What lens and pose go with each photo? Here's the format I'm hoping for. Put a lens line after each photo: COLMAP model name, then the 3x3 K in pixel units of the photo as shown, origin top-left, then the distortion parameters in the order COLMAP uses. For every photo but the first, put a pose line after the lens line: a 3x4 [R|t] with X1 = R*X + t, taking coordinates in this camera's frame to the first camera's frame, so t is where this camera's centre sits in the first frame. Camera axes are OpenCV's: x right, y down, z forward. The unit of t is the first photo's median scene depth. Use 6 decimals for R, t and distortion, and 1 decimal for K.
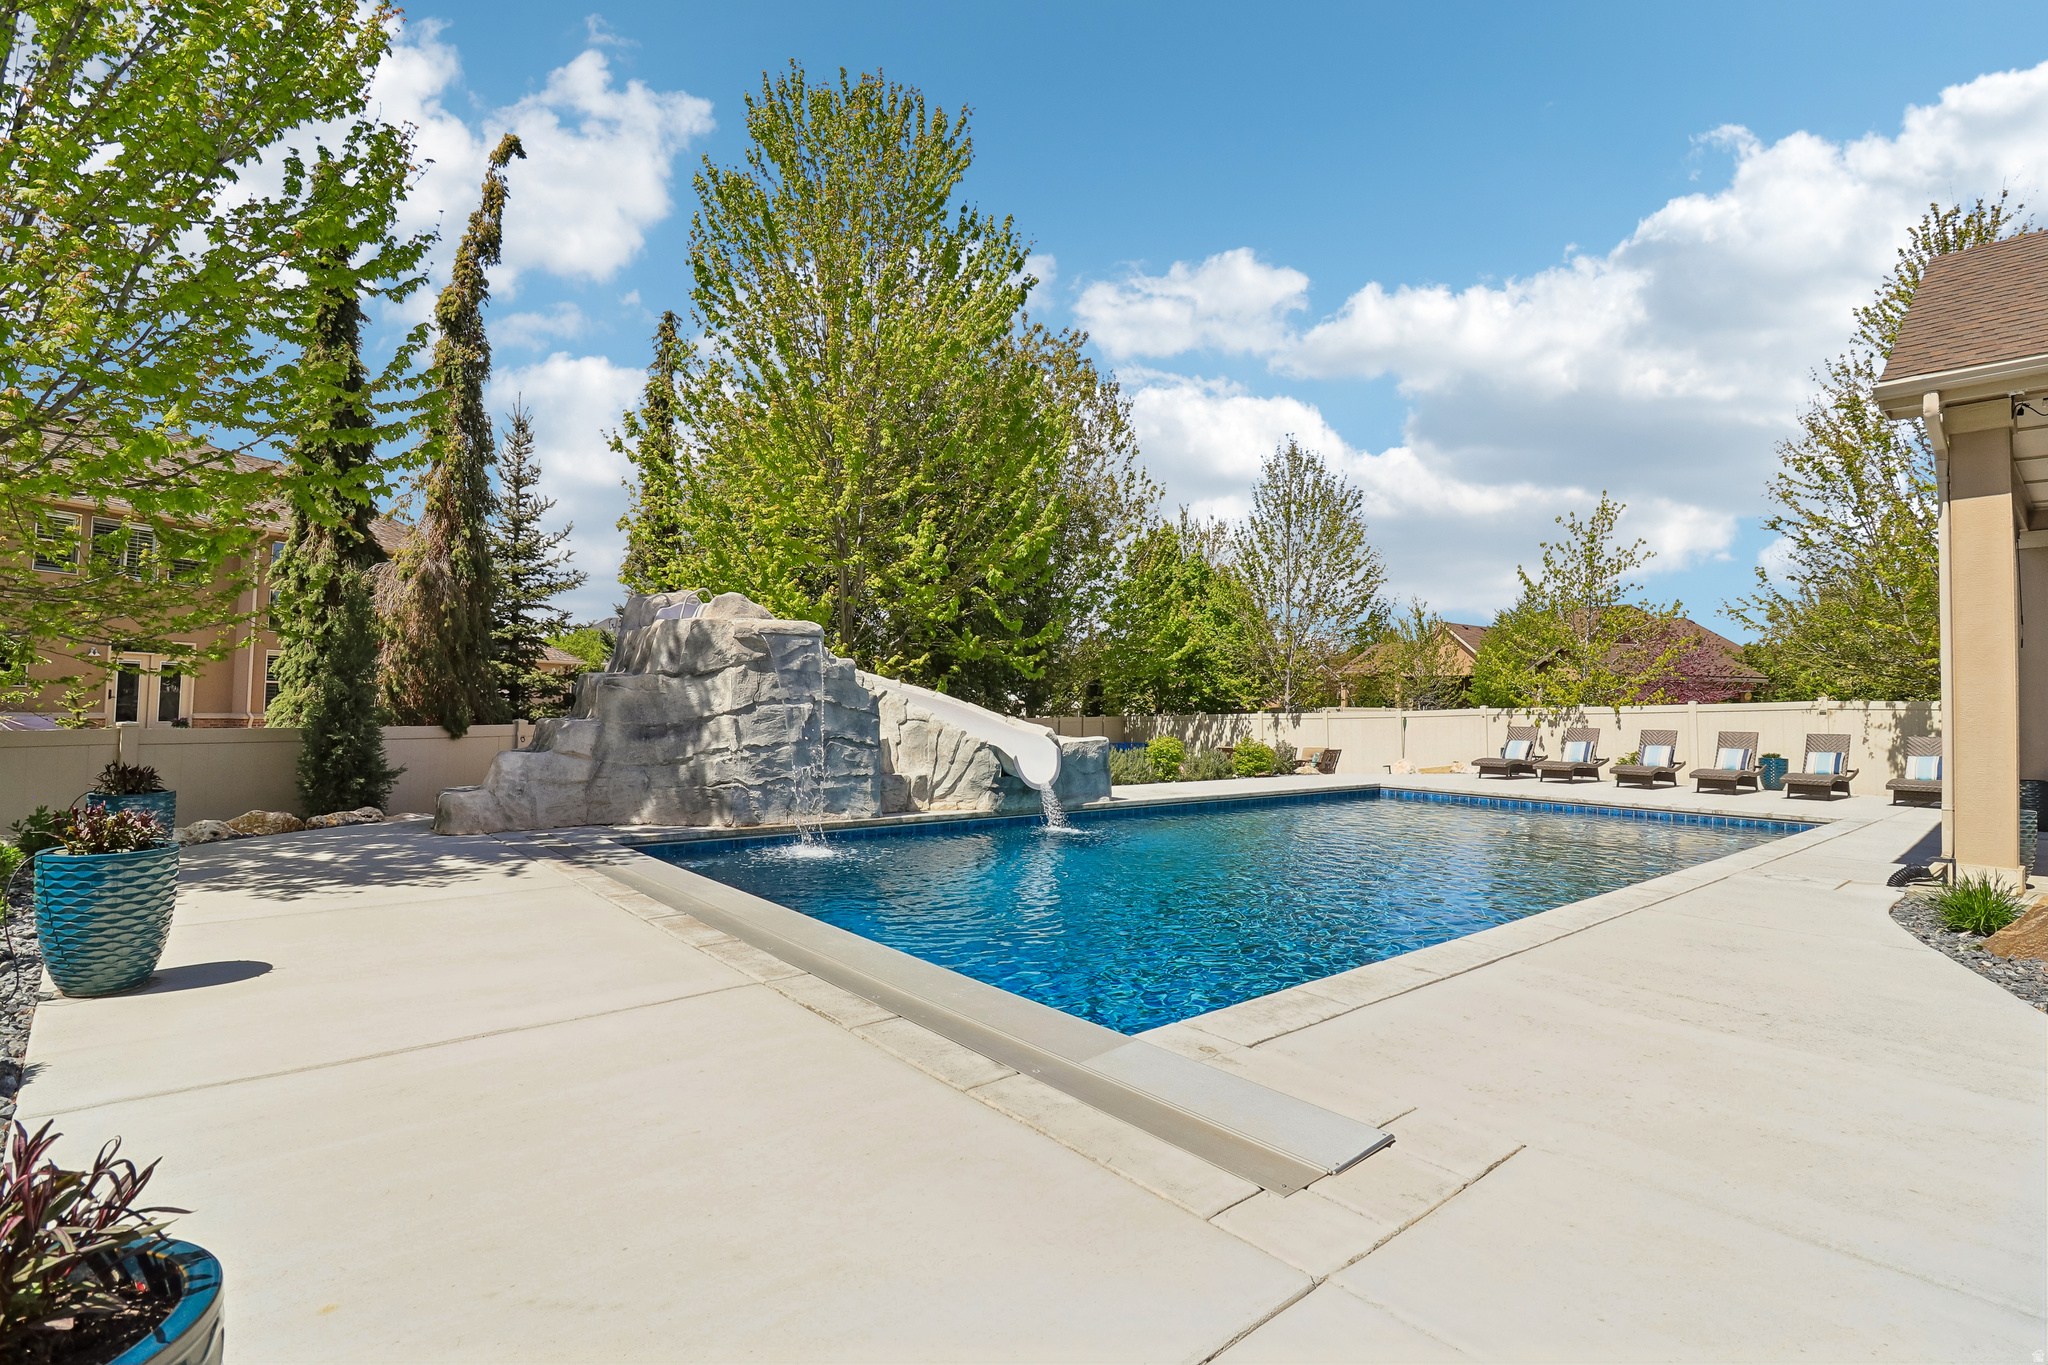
lens RADIAL K [[965.0, 0, 1024.0], [0, 965.0, 682.5], [0, 0, 1]] dist [0.000755, -0.000758]
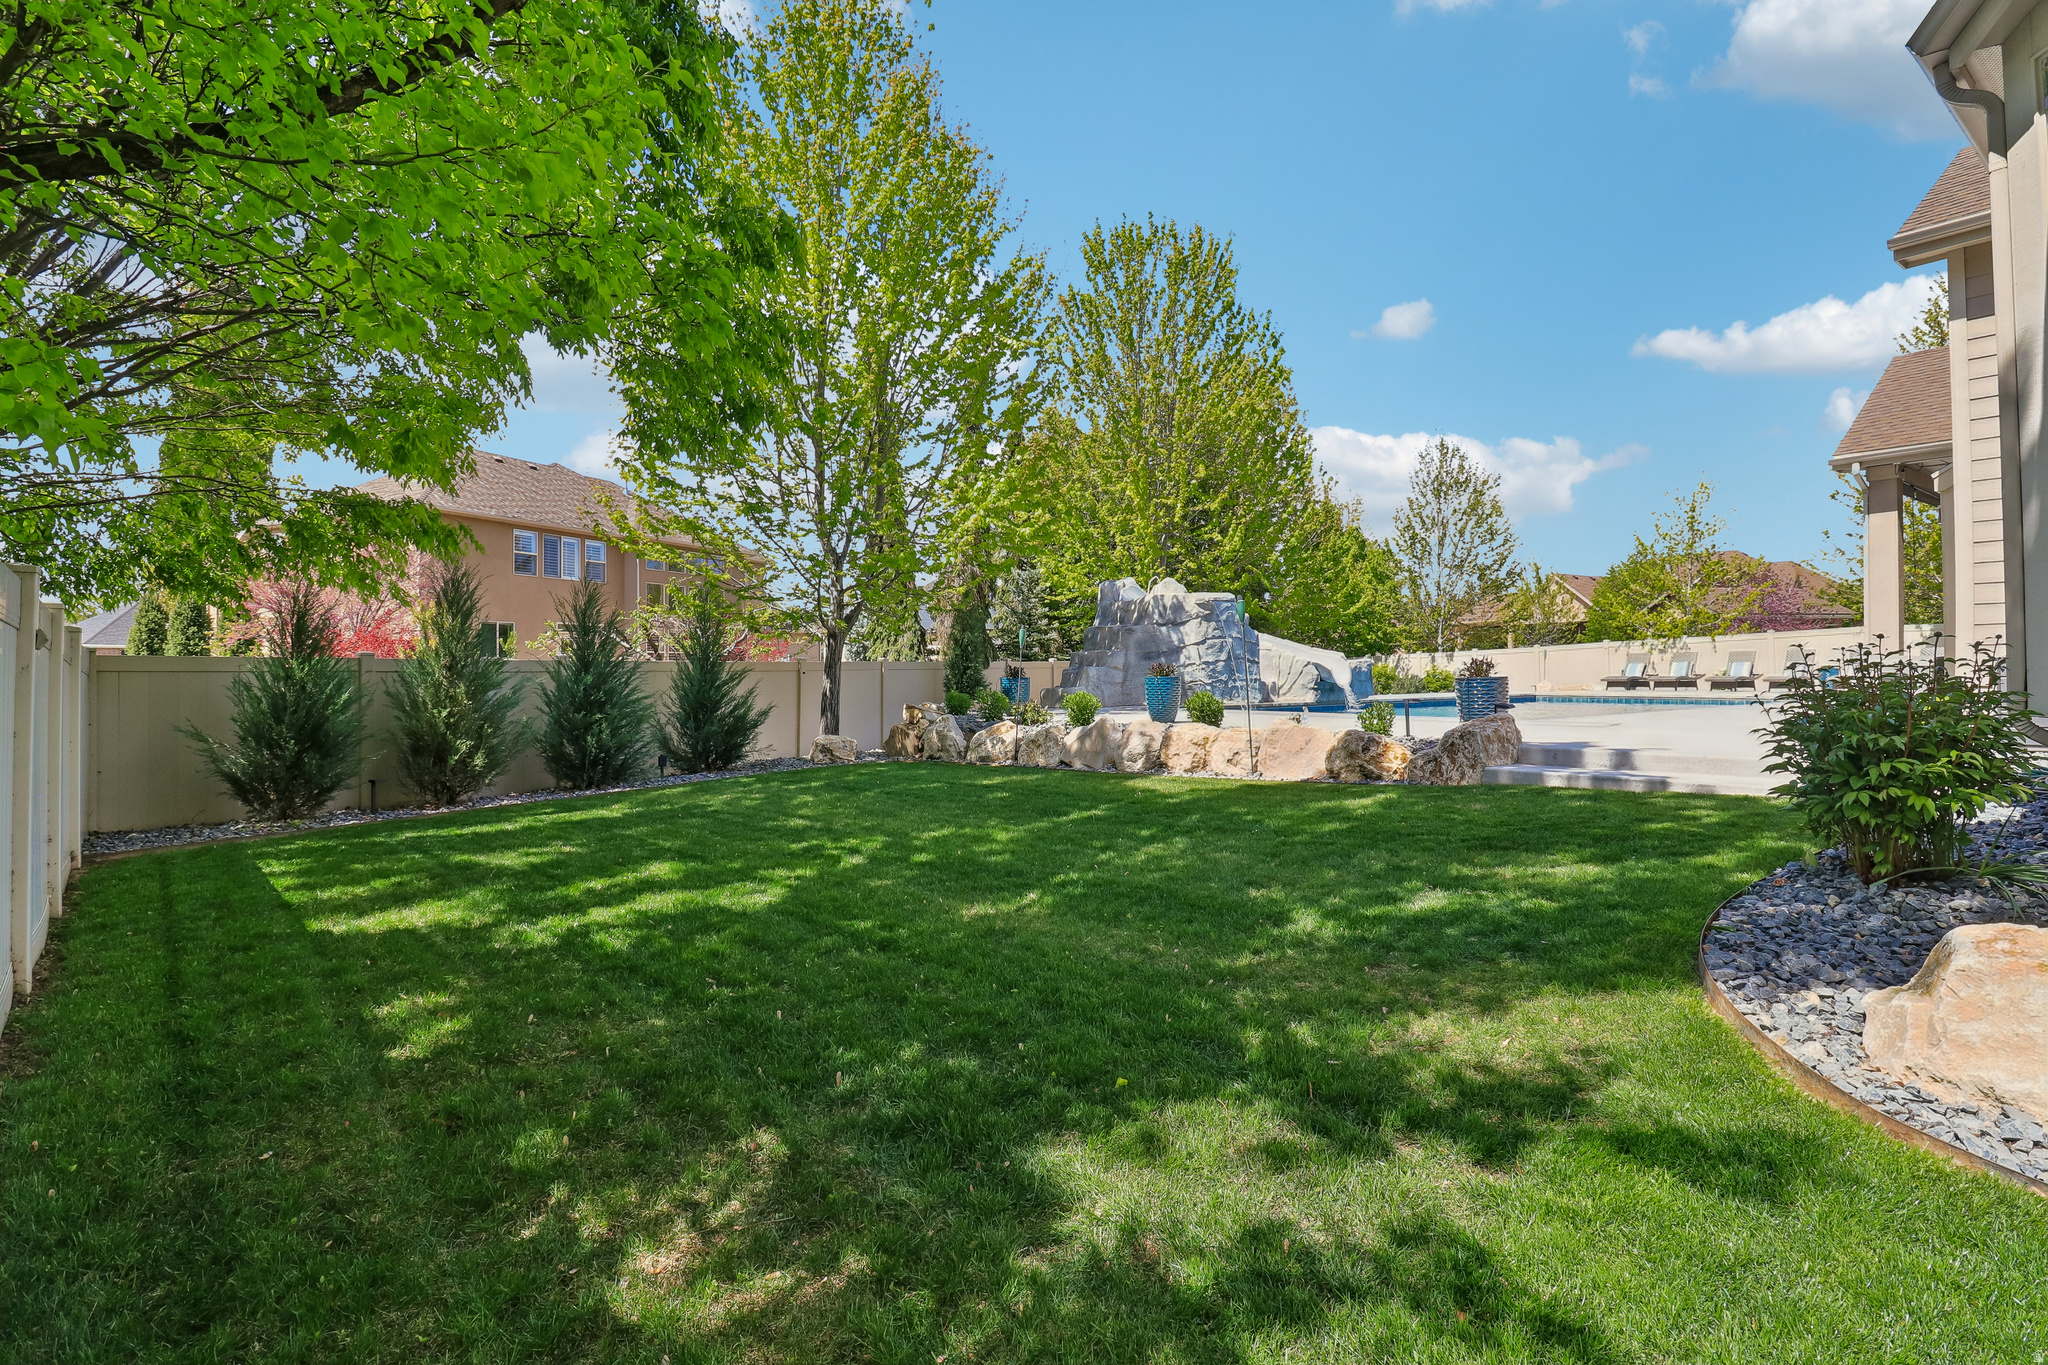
lens RADIAL K [[965.0, 0, 1024.0], [0, 965.0, 682.5], [0, 0, 1]] dist [0.000755, -0.000758]
pose [[0.996215, -0.025688, -0.083041, -0.233060], [0.028702, 0.998964, 0.035309, 0.014568], [0.082048, -0.037559, 0.995920, -0.424268]]
